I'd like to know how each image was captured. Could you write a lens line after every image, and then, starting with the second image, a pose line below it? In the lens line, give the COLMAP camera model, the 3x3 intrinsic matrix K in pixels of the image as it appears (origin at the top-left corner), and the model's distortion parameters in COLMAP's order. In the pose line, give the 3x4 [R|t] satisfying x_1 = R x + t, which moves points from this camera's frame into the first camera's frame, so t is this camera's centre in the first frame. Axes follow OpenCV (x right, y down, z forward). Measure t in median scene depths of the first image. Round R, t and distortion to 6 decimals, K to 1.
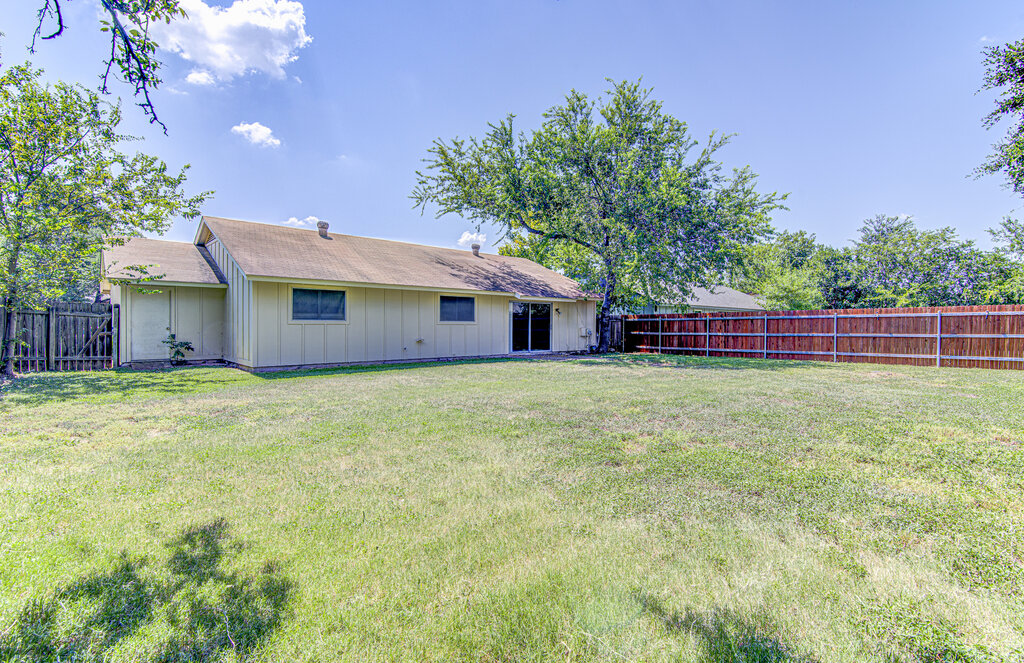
lens RADIAL K [[482.3, 0, 512.0], [0, 482.3, 331.5], [0, 0, 1]] dist [-0.000745, -0.000095]
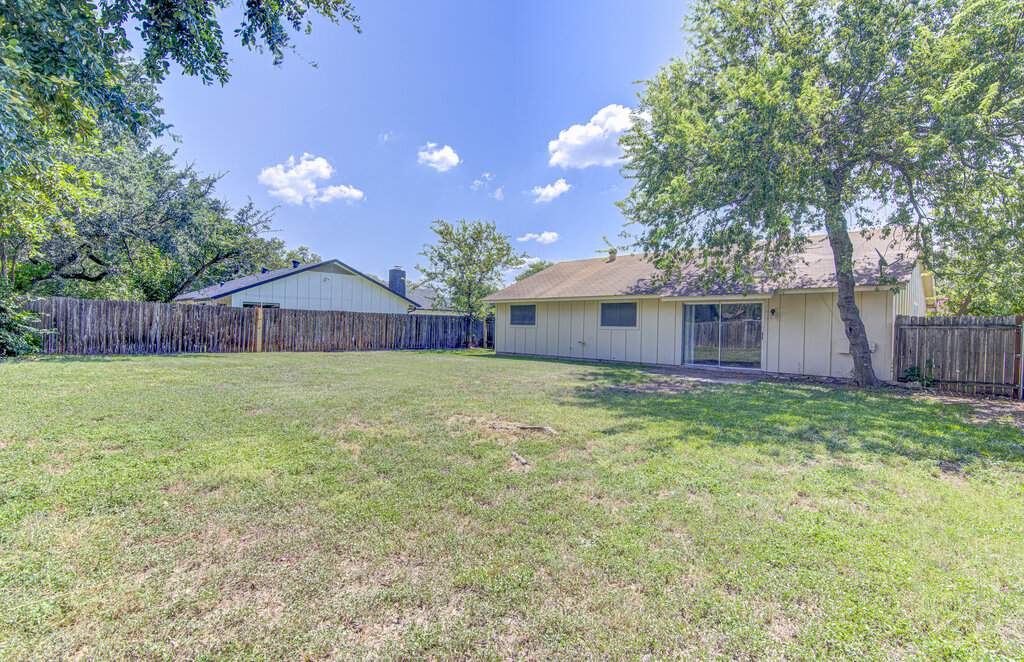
lens RADIAL K [[482.3, 0, 512.0], [0, 482.3, 331.0], [0, 0, 1]] dist [-0.000745, -0.000095]
pose [[0.030632, 0.003988, -0.999523, 0.898183], [-0.037112, 0.999307, 0.002850, -0.005838], [0.998841, 0.037007, 0.030759, 0.723606]]
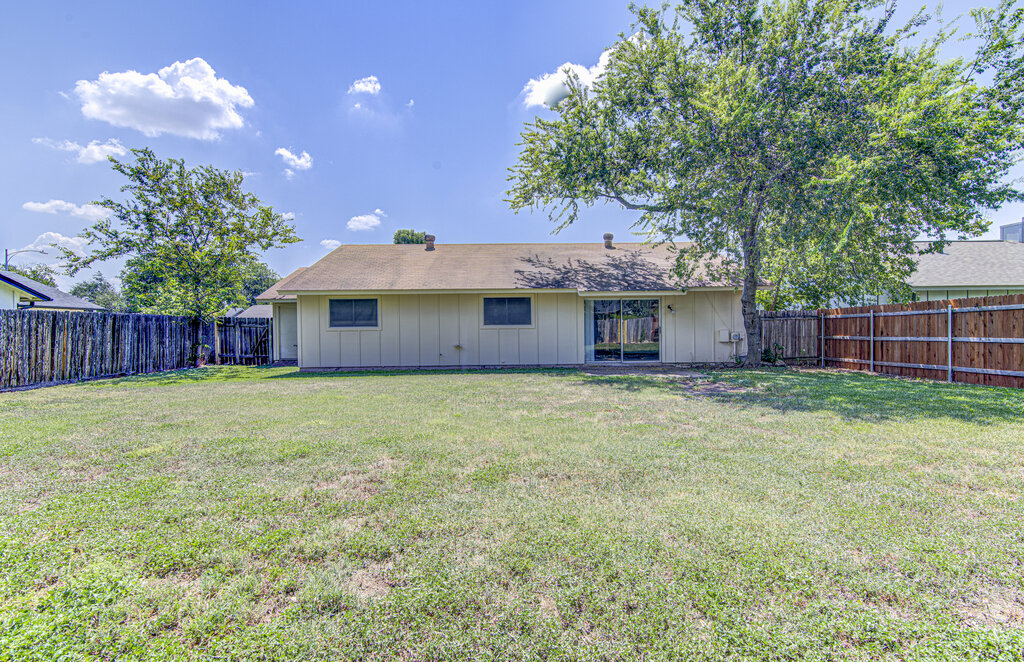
lens RADIAL K [[467.1, 0, 512.6], [0, 467.1, 352.5], [0, 0, 1]] dist [0.002061, 0.000075]
pose [[0.751579, 0.019698, -0.659349, 0.455659], [0.004775, 0.999365, 0.035299, -0.001038], [0.659626, -0.029678, 0.751008, 0.346094]]
